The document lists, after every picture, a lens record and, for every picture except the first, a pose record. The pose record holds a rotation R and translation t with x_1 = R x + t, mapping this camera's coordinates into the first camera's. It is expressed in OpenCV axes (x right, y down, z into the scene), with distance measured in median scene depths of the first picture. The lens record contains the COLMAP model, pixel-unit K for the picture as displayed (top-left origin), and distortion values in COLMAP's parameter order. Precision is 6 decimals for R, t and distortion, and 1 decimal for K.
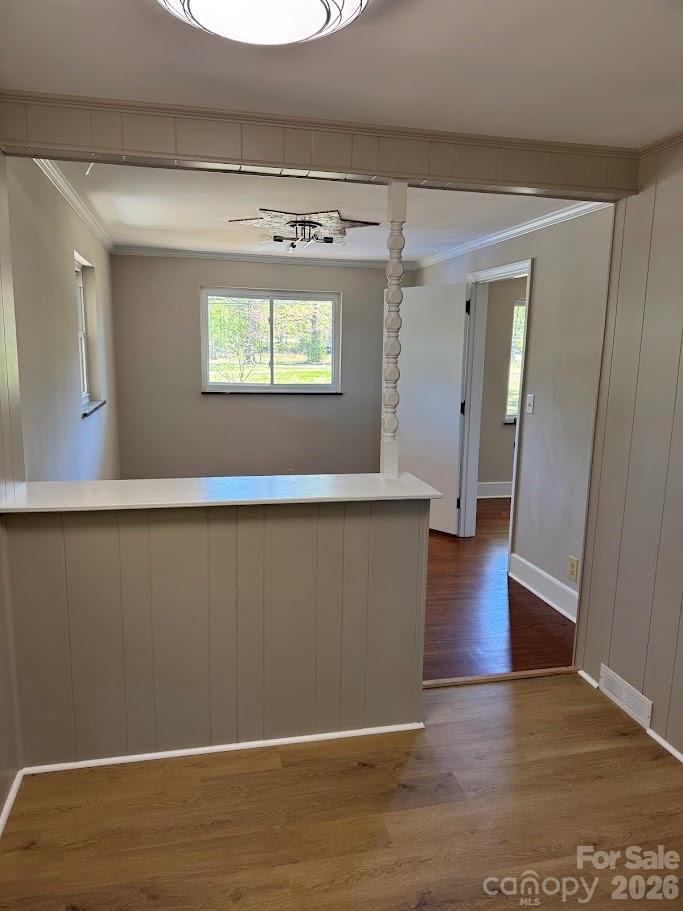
lens RADIAL K [[658.1, 0, 339.9], [0, 658.1, 463.6], [0, 0, 1]] dist [0.183099, -0.250768]
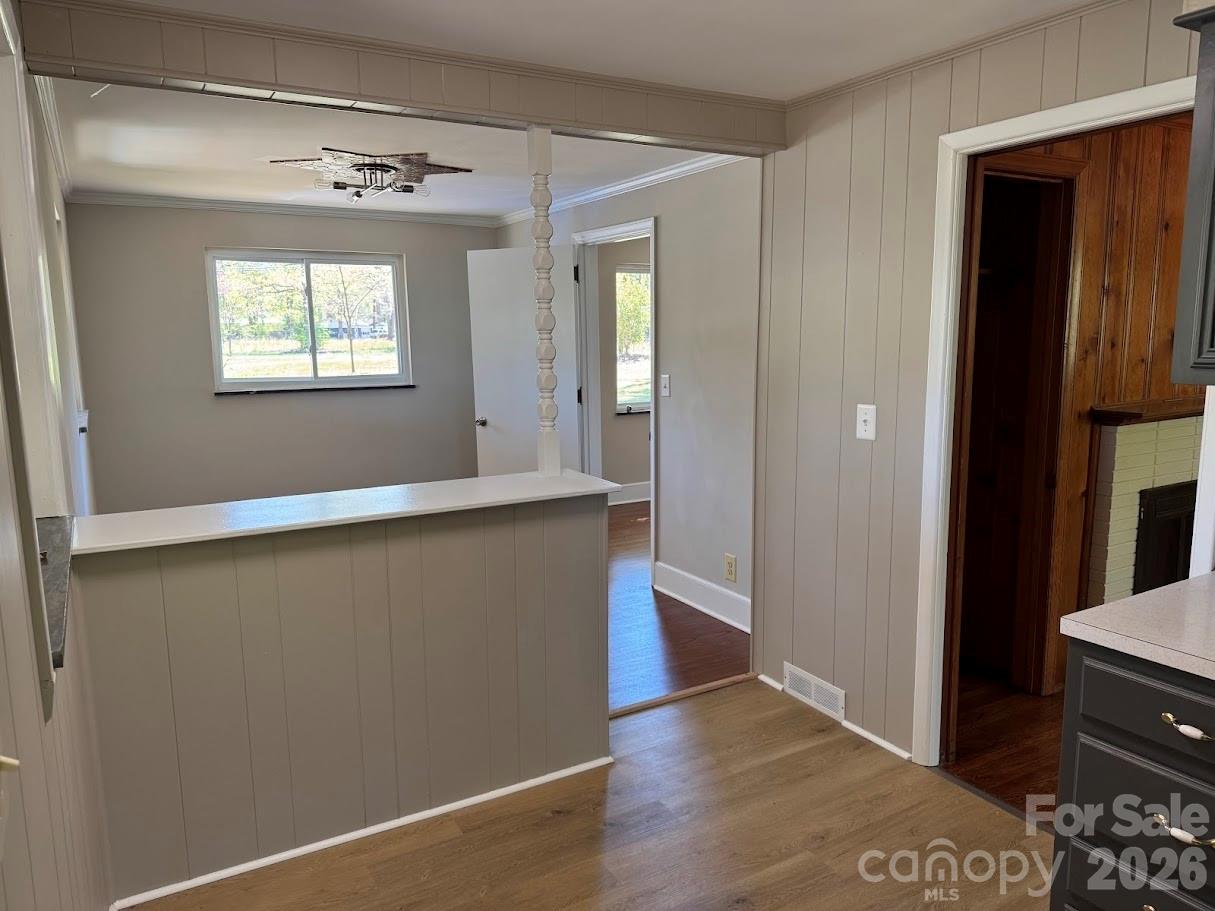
lens RADIAL K [[877.7, 0, 603.1], [0, 877.7, 468.7], [0, 0, 1]] dist [0.183099, -0.250768]
pose [[0.957732, -0.075437, 0.277595, -0.116990], [0.079426, 0.996836, -0.003135, 0.014743], [-0.276480, 0.025051, 0.960693, -0.065630]]
